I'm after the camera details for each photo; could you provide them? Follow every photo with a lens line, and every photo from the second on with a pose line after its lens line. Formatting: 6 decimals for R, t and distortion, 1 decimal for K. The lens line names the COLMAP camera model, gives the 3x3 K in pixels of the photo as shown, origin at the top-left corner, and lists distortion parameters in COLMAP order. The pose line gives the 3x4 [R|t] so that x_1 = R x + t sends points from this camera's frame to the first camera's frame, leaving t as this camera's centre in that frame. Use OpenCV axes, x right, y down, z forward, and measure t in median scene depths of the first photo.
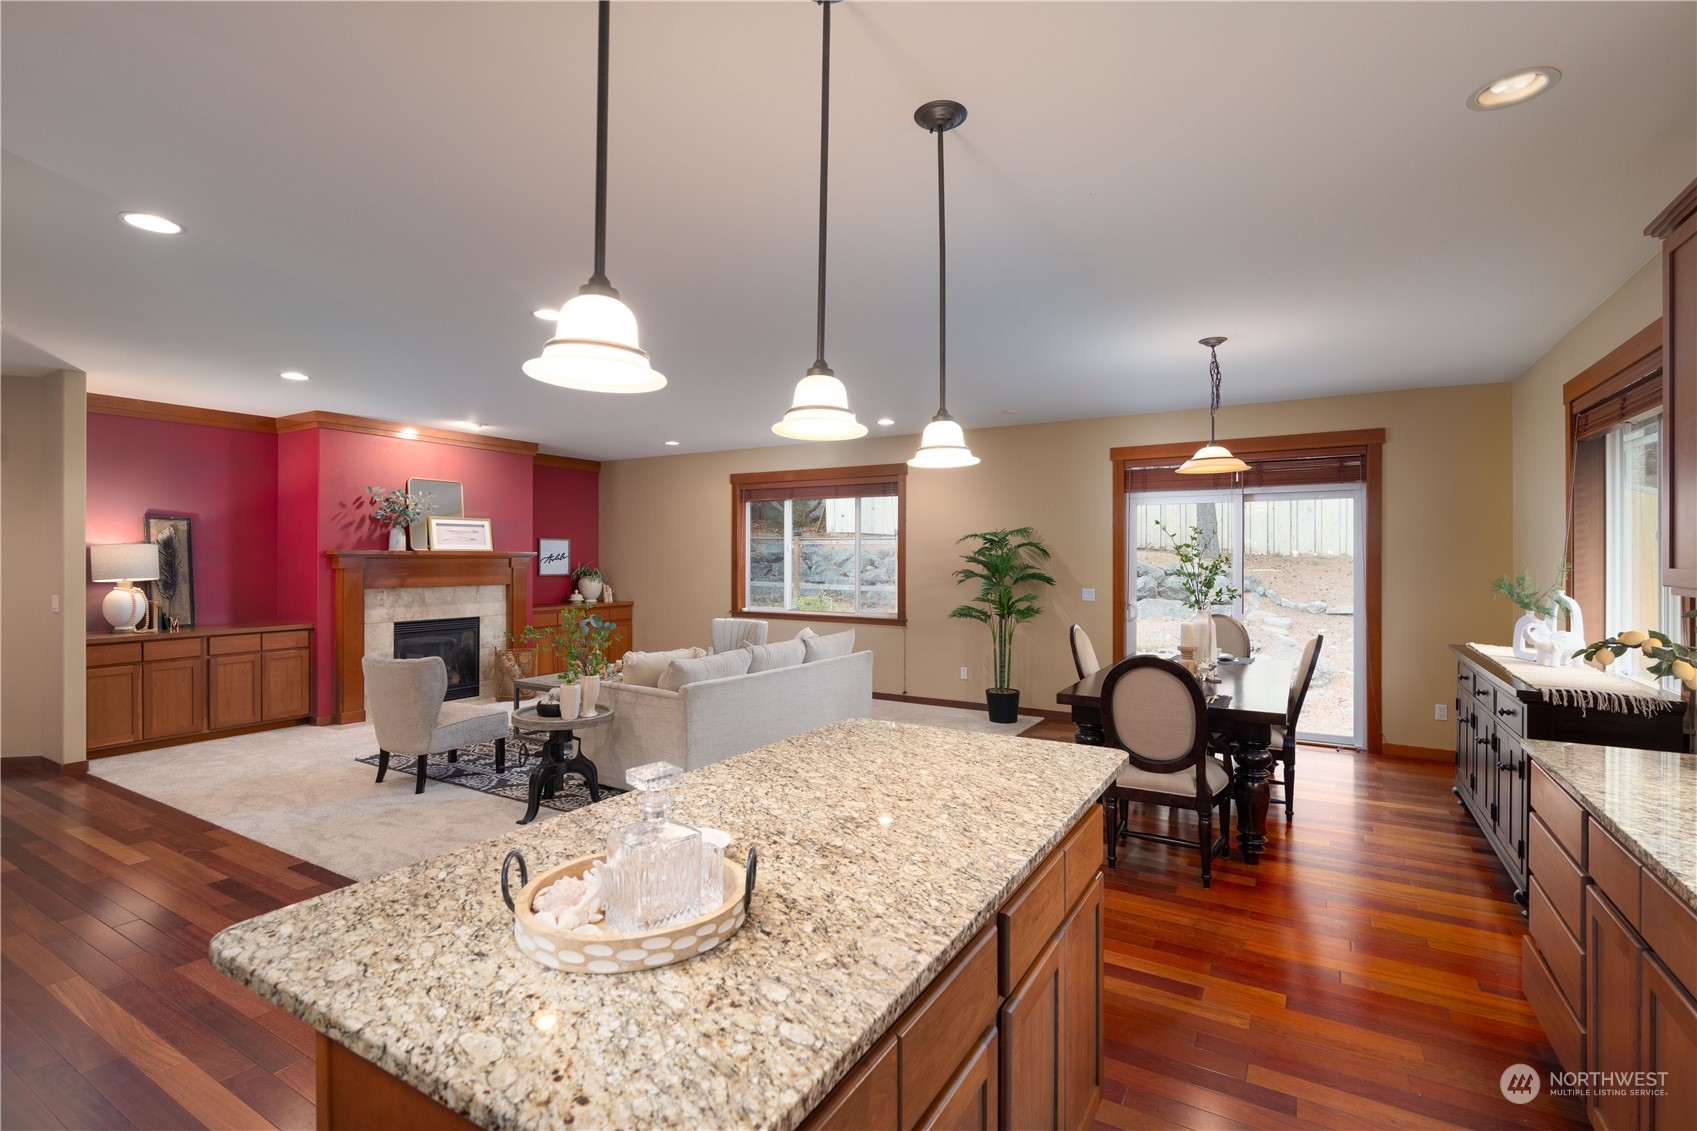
lens RADIAL K [[768.5, 0, 856.2], [0, 768.5, 557.3], [0, 0, 1]] dist [-0.001309, -0.000103]
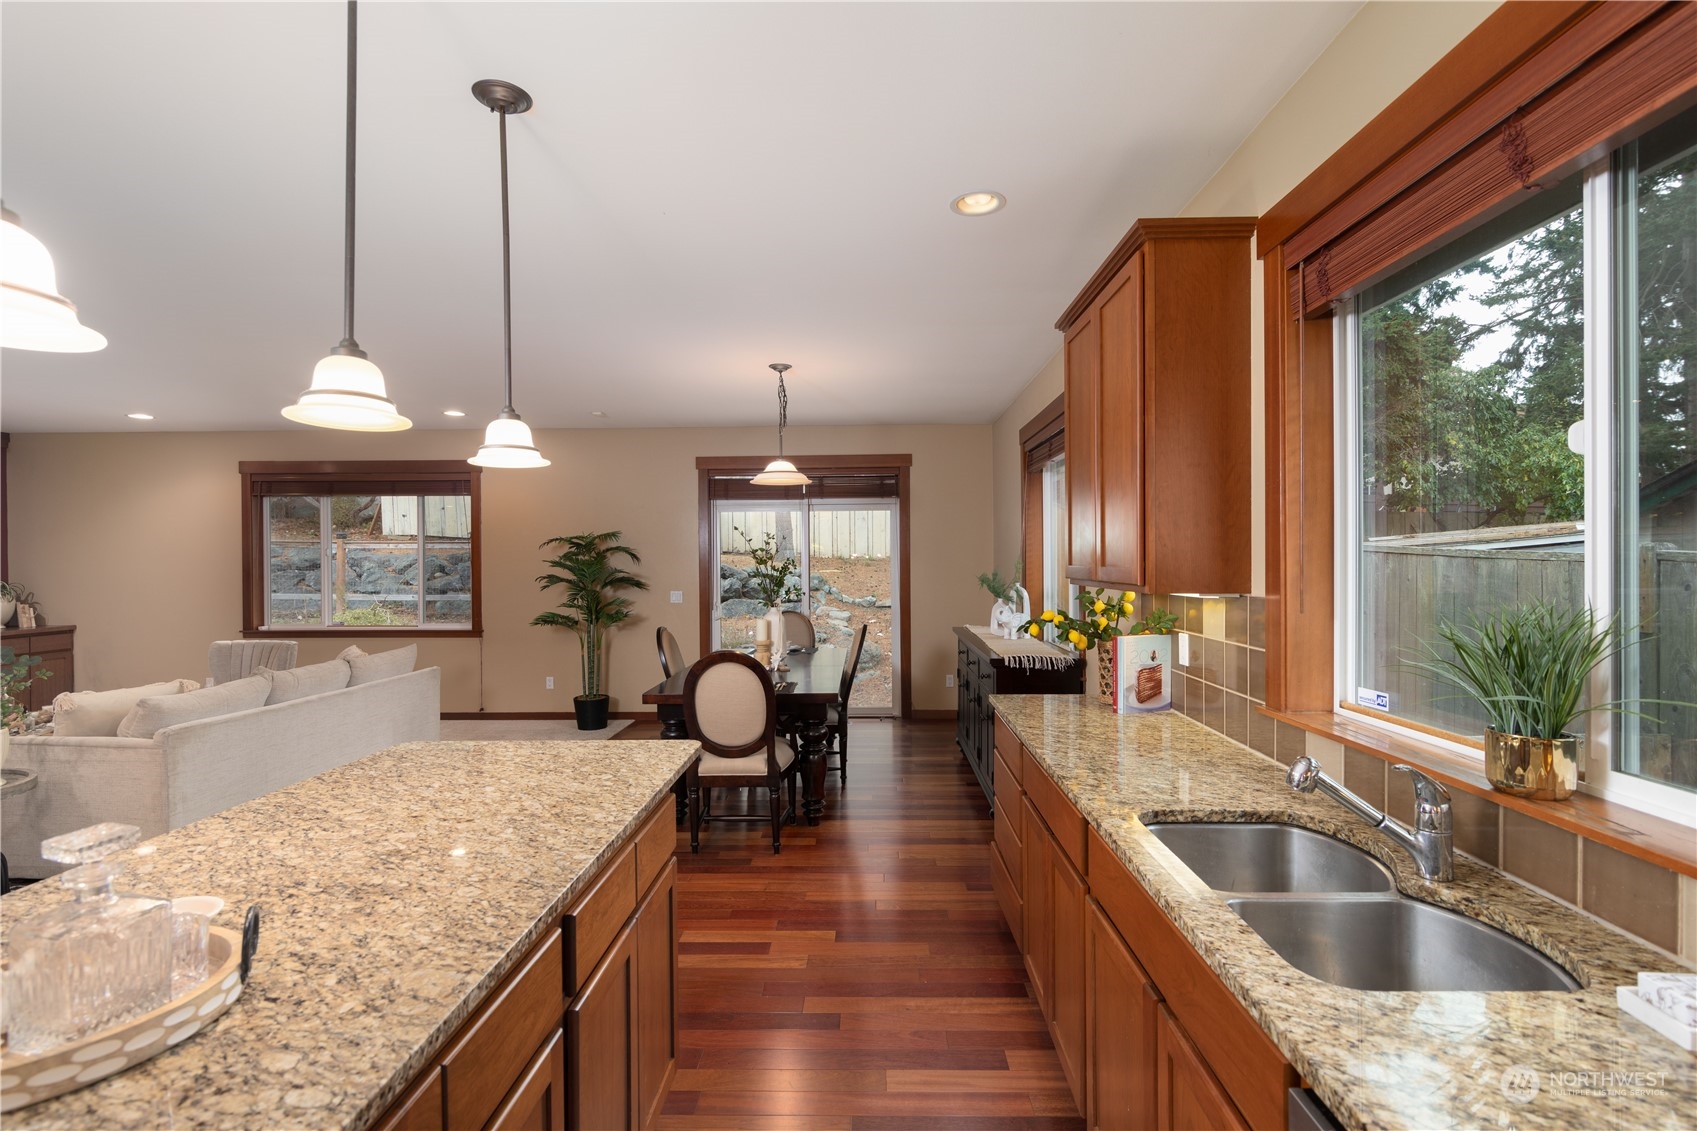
lens RADIAL K [[758.0, 0, 853.3], [0, 758.0, 566.5], [0, 0, 1]] dist [-0.001537, -0.000885]
pose [[0.869896, -0.011449, 0.493103, 0.009265], [0.007992, 0.999926, 0.009117, 0.000086], [-0.493171, -0.003990, 0.869923, -0.014318]]
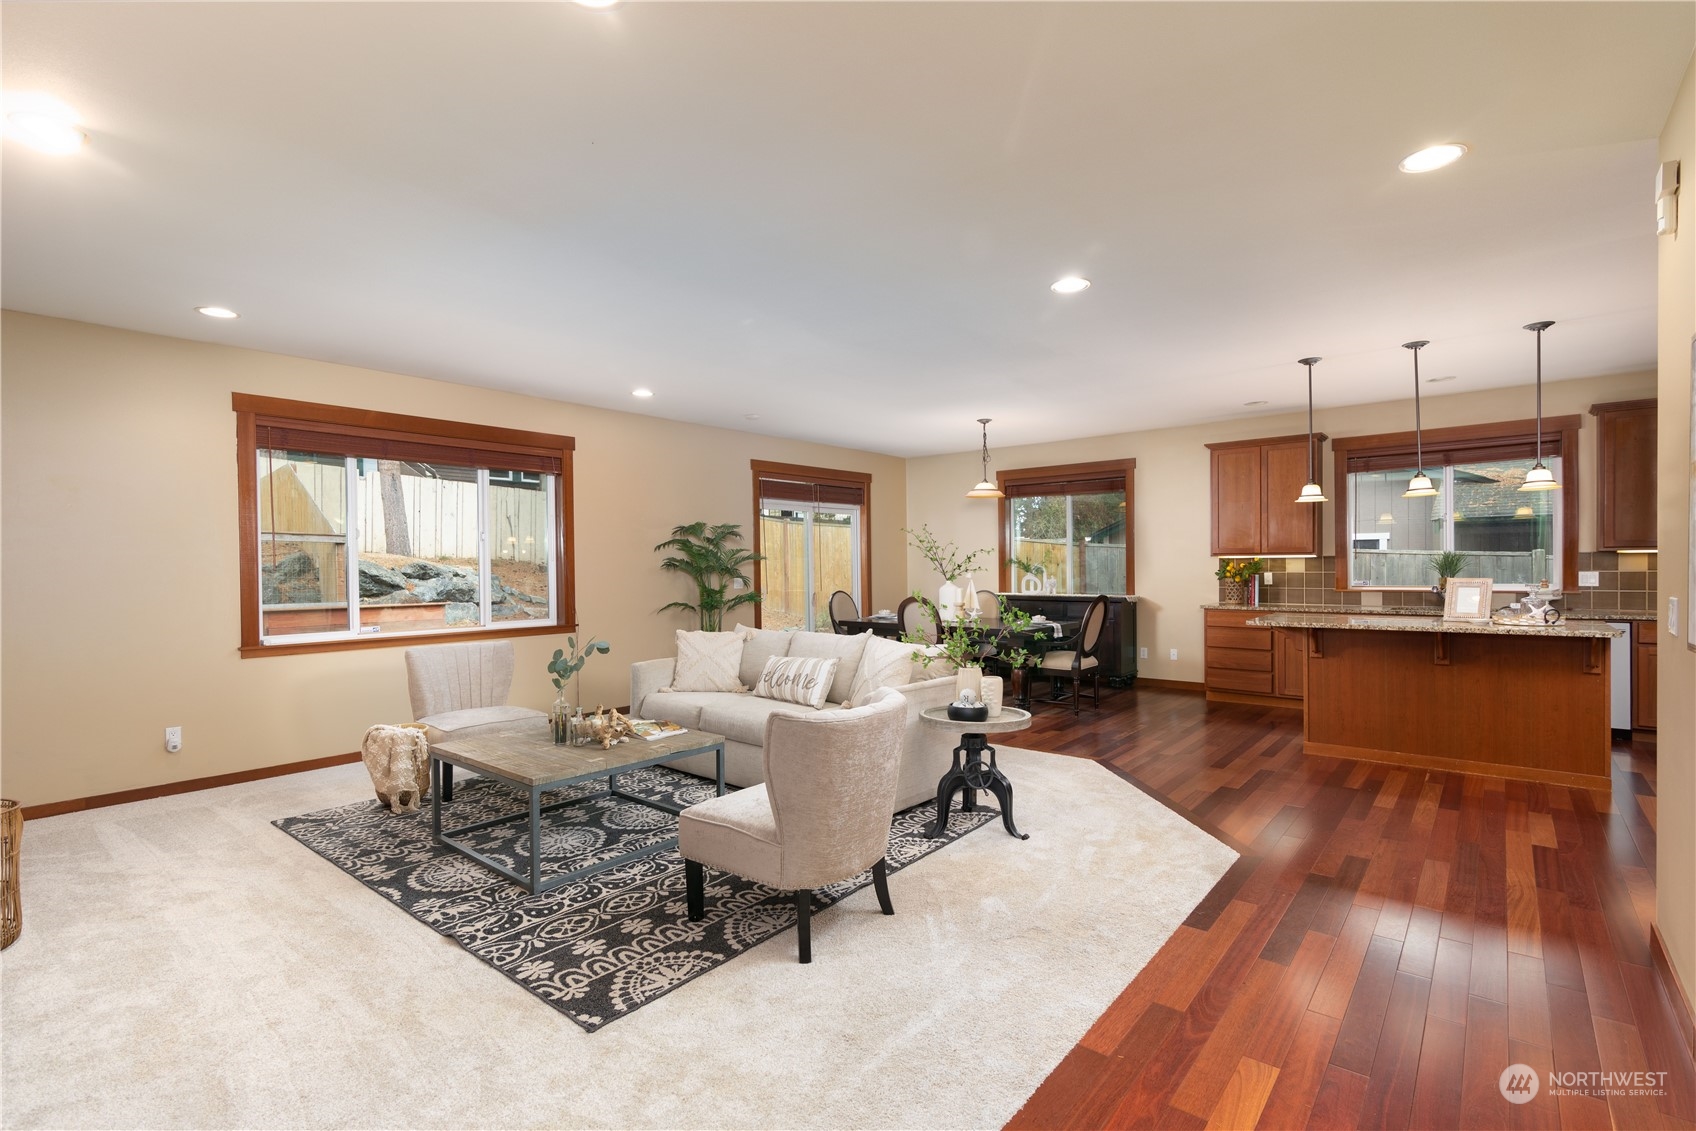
lens RADIAL K [[793.7, 0, 848.0], [0, 793.7, 565.5], [0, 0, 1]] dist [0.000363, 0.000075]
pose [[0.170752, -0.002836, 0.985310, -1.352379], [0.009864, 0.999951, 0.001169, 0.033023], [-0.985265, 0.009519, 0.170772, 1.045647]]
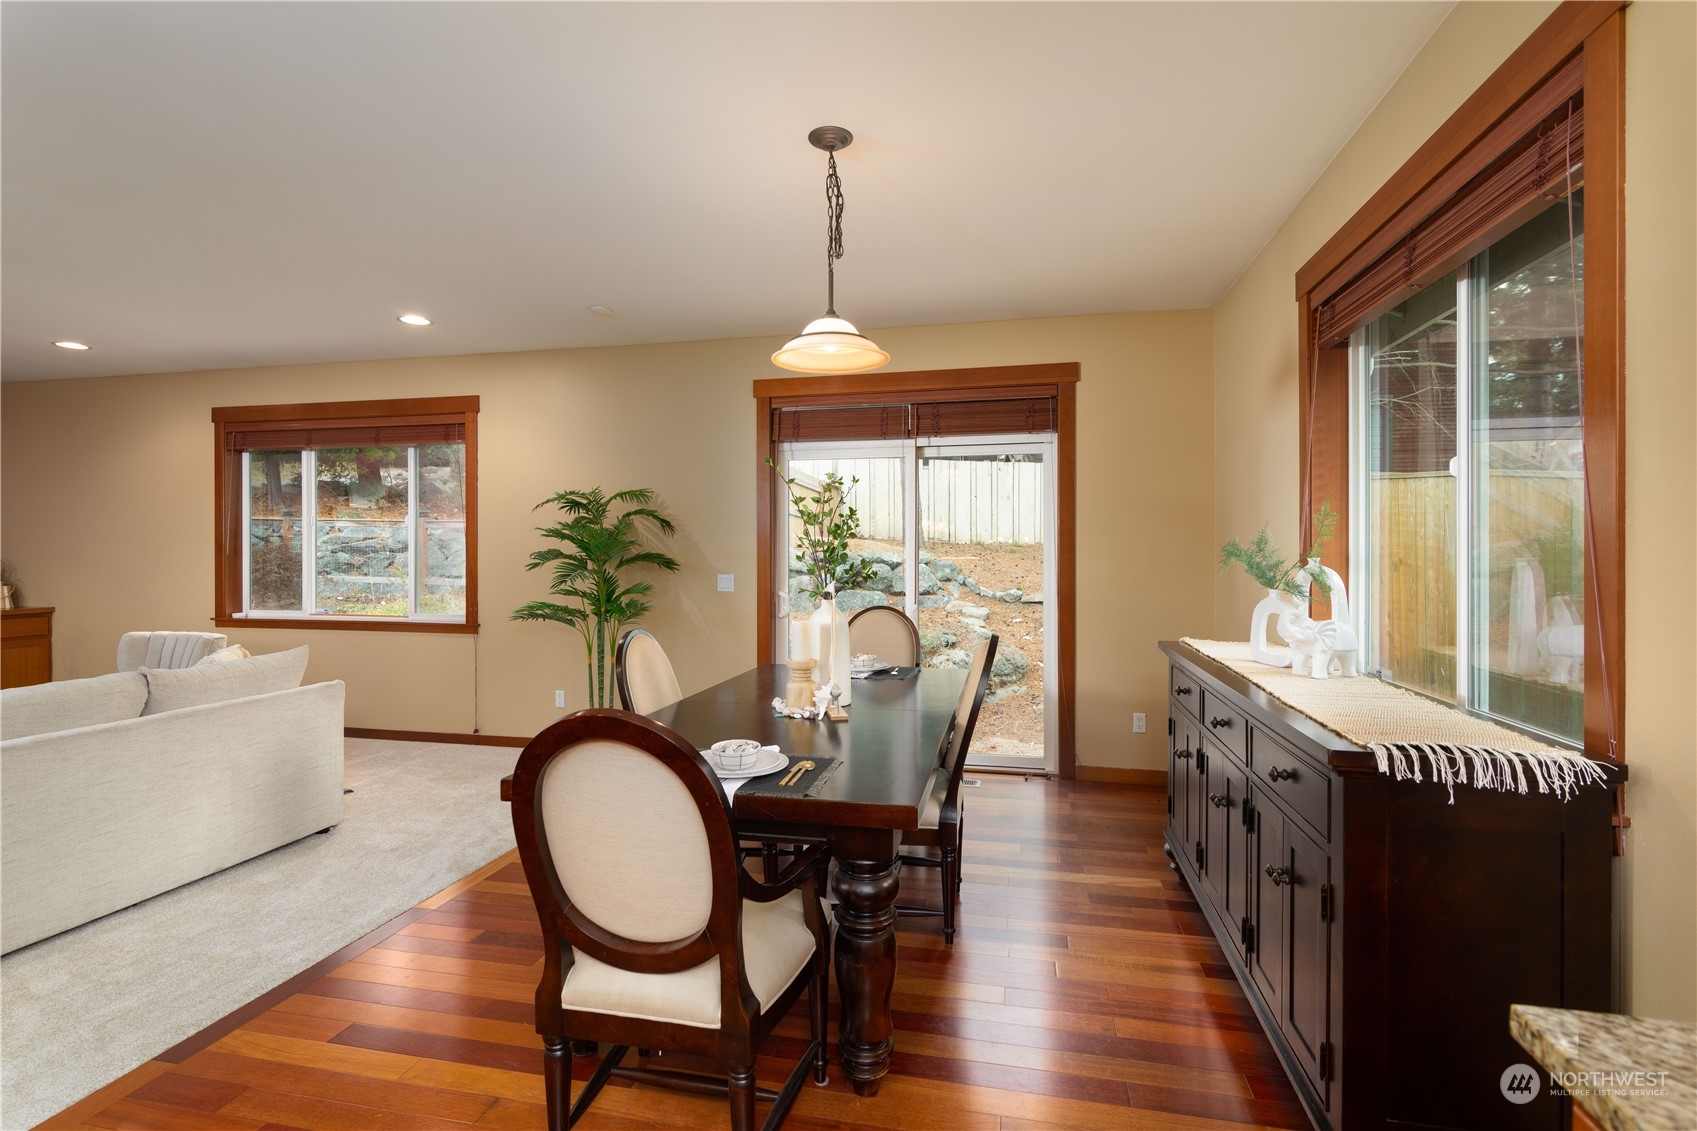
lens RADIAL K [[768.5, 0, 856.2], [0, 768.5, 557.3], [0, 0, 1]] dist [-0.001309, -0.000103]
pose [[0.946093, -0.003762, 0.323874, 0.301913], [0.002410, 0.999987, 0.004578, 0.035325], [-0.323887, -0.003551, 0.946089, 0.454229]]
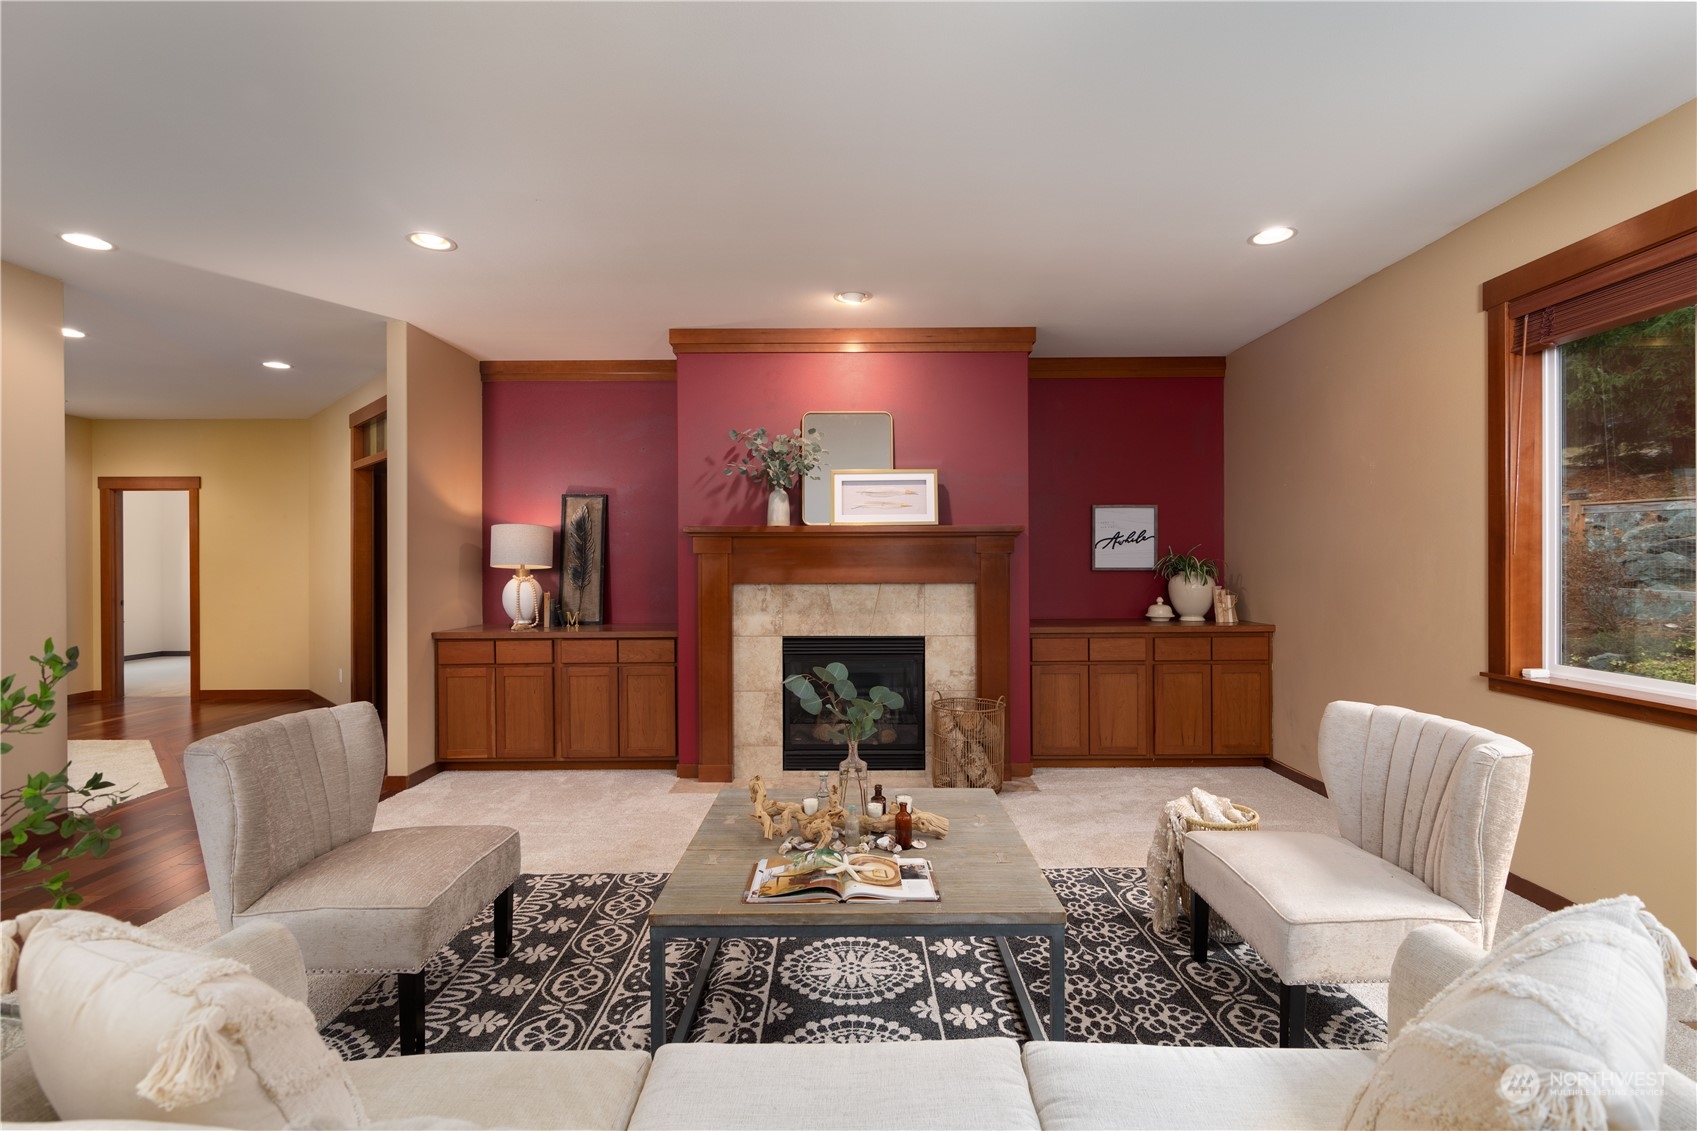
lens RADIAL K [[768.5, 0, 856.2], [0, 768.5, 557.3], [0, 0, 1]] dist [-0.001309, -0.000103]
pose [[0.512296, -0.008416, -0.858768, -0.018861], [0.005918, 0.999963, -0.006270, 0.037577], [0.858789, -0.001870, 0.512327, 1.230354]]
